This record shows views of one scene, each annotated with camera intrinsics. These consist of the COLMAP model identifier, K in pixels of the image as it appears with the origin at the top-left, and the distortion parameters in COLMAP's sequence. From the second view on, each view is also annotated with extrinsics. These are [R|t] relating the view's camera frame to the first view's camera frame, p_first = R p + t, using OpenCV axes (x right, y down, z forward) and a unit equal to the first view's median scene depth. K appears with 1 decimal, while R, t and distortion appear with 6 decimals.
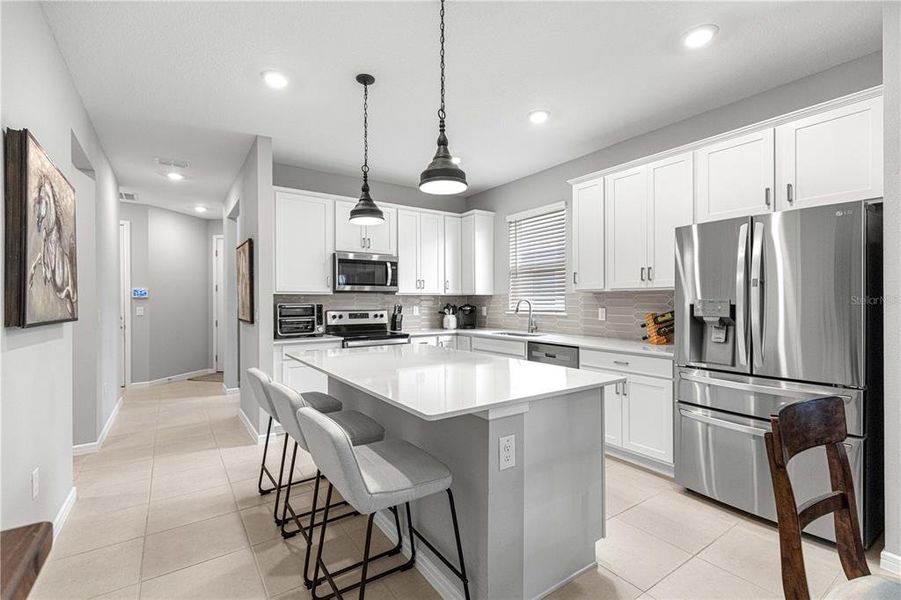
lens RADIAL K [[405.2, 0, 453.5], [0, 405.2, 302.5], [0, 0, 1]] dist [0.002323, -0.000125]
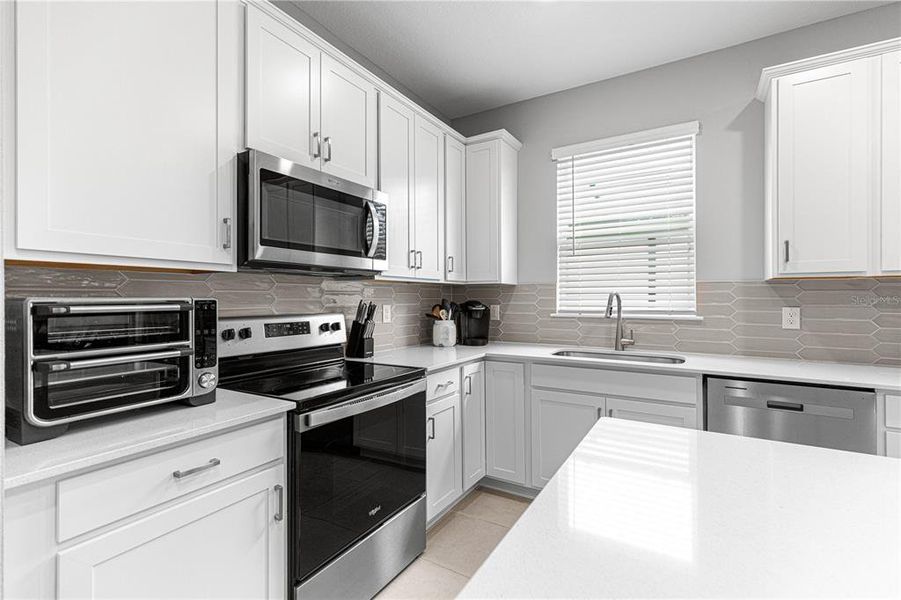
lens RADIAL K [[404.8, 0, 458.5], [0, 404.8, 297.9], [0, 0, 1]] dist [-0.000319, -0.000278]
pose [[0.909122, 0.002656, 0.416522, -0.254012], [-0.001642, 0.999995, -0.002794, 0.002533], [-0.416527, 0.001856, 0.909121, 0.570484]]
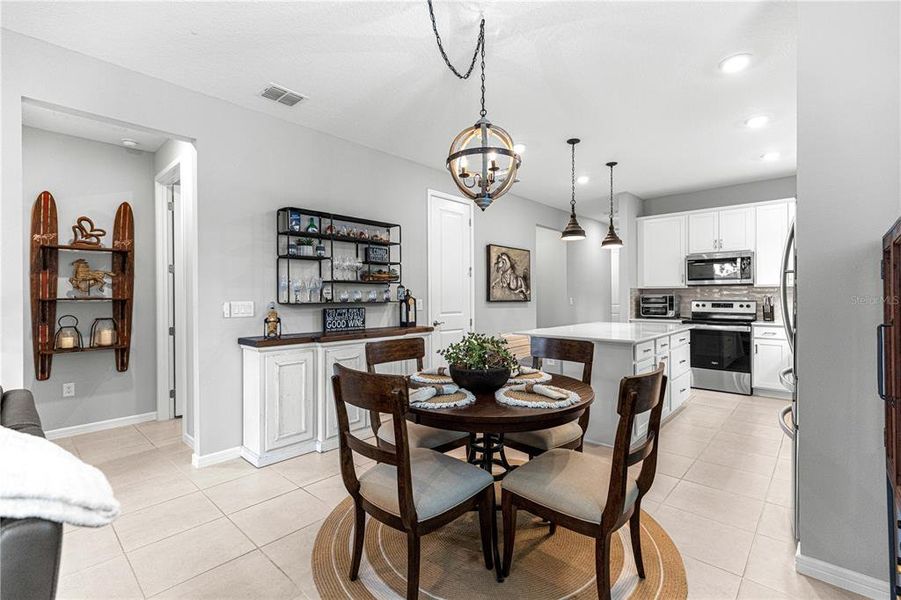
lens RADIAL K [[402.0, 0, 449.7], [0, 402.0, 295.3], [0, 0, 1]] dist [0.001844, 0.000039]
pose [[0.213150, 0.000179, -0.977020, 0.754958], [0.001700, 0.999998, 0.000554, 0.001754], [0.977018, -0.001779, 0.213149, -0.020071]]
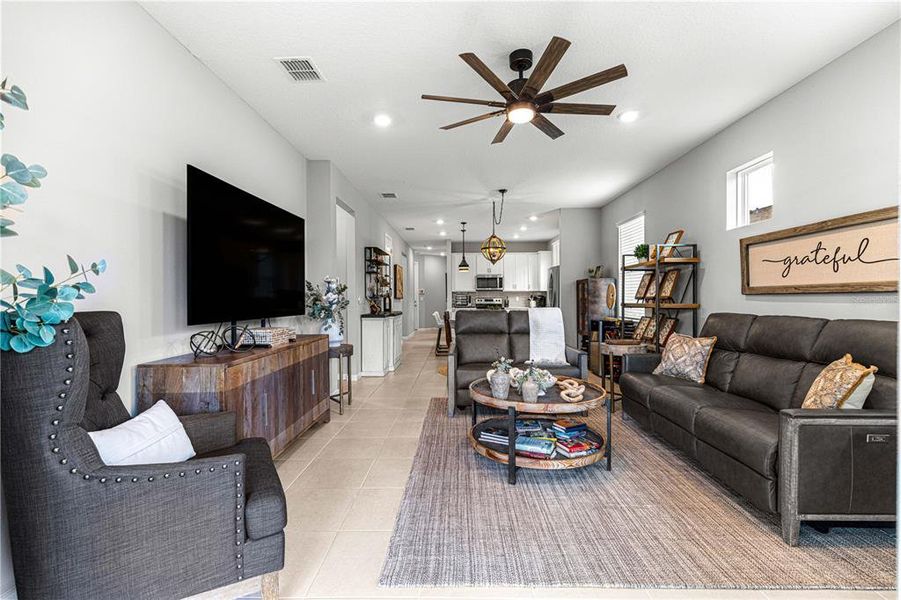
lens RADIAL K [[400.4, 0, 452.0], [0, 400.4, 304.8], [0, 0, 1]] dist [0.001970, -0.000564]
pose [[0.812552, 0.008849, -0.582822, 0.996487], [0.001315, 0.999854, 0.017013, 0.018841], [0.582887, -0.014590, 0.812422, -1.082268]]
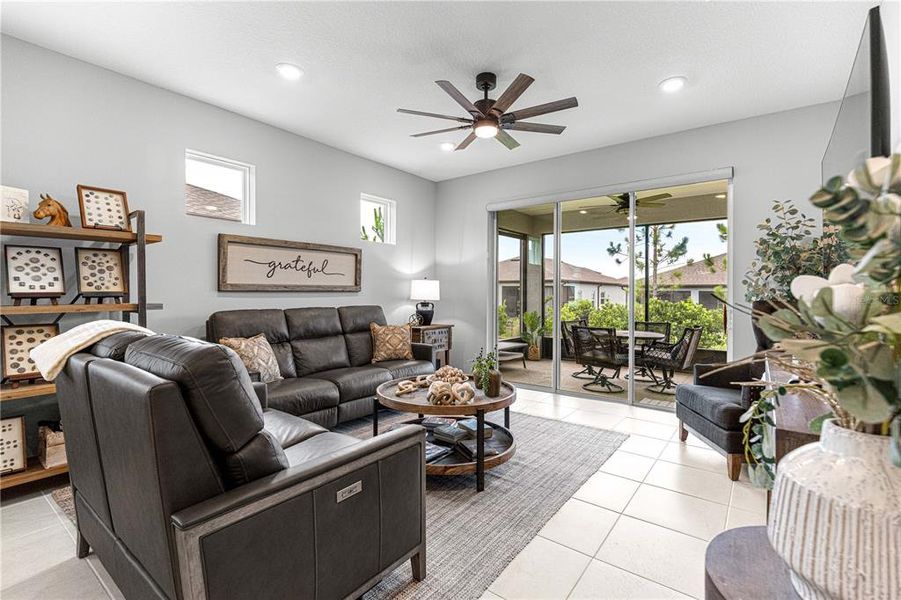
lens RADIAL K [[409.2, 0, 454.7], [0, 409.2, 296.0], [0, 0, 1]] dist [0.000316, -0.000519]
pose [[-0.315469, -0.006248, 0.948915, 0.162821], [-0.000925, 0.999980, 0.006277, 0.017046], [-0.948936, 0.001103, -0.315468, -0.325130]]
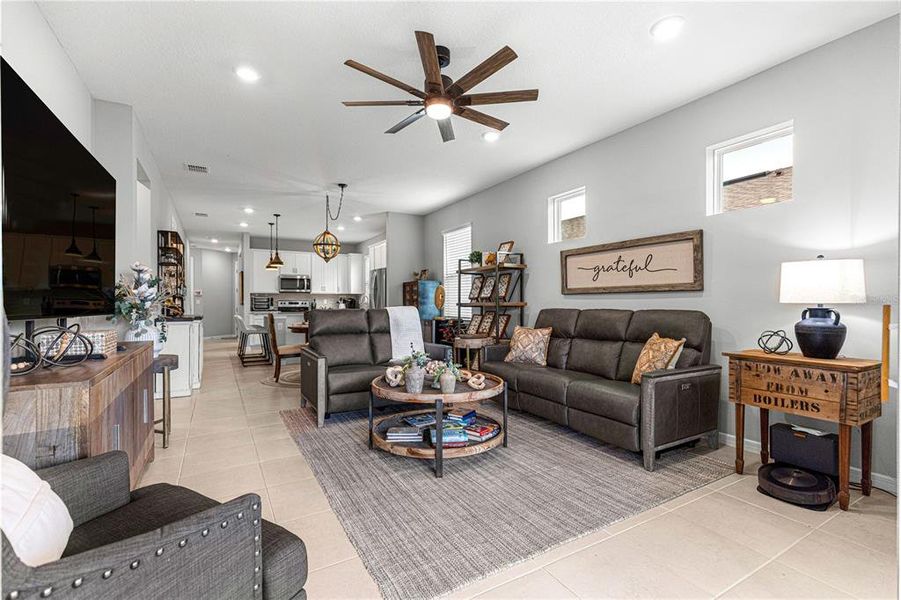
lens RADIAL K [[400.4, 0, 452.0], [0, 400.4, 304.8], [0, 0, 1]] dist [0.001970, -0.000564]
pose [[0.997018, 0.001975, -0.077138, 0.811639], [-0.001824, 0.999996, 0.002024, 0.036791], [0.077142, -0.001877, 0.997018, -1.132530]]
